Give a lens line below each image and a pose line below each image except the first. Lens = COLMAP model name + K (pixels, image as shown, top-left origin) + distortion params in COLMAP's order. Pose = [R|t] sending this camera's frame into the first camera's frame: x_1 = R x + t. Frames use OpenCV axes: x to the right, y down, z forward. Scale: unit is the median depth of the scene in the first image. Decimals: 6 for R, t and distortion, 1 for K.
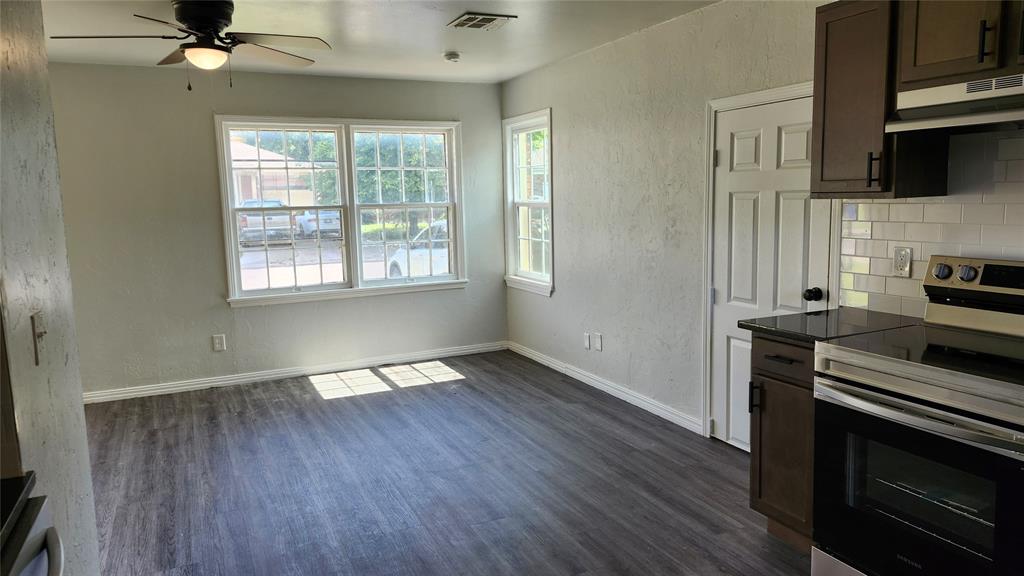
lens RADIAL K [[734.1, 0, 508.4], [0, 734.1, 264.2], [0, 0, 1]] dist [0.113444, 0.000937]
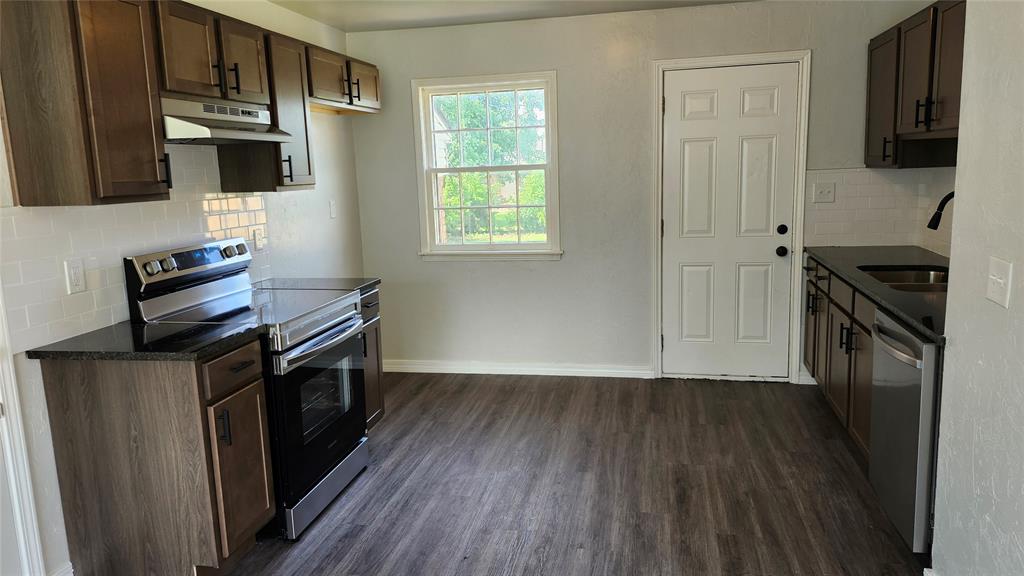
lens RADIAL K [[693.0, 0, 512.3], [0, 693.0, 282.8], [0, 0, 1]] dist [0.099356, -0.121540]
pose [[-0.815077, -0.034743, 0.578309, -0.279770], [0.118728, 0.966998, 0.225430, -0.087544], [-0.567056, 0.252404, -0.784053, 0.971457]]
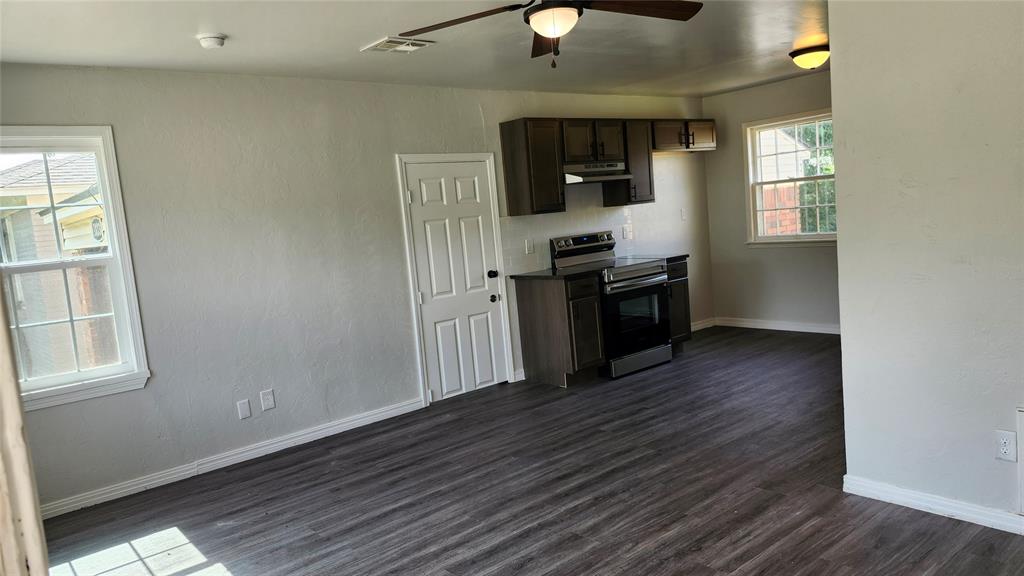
lens RADIAL K [[693.0, 0, 512.3], [0, 693.0, 282.8], [0, 0, 1]] dist [0.099356, -0.121540]
pose [[-0.259548, -0.037106, 0.965017, -0.939113], [0.200987, 0.975306, 0.091558, -0.063644], [-0.944584, 0.217720, -0.245681, 1.093217]]
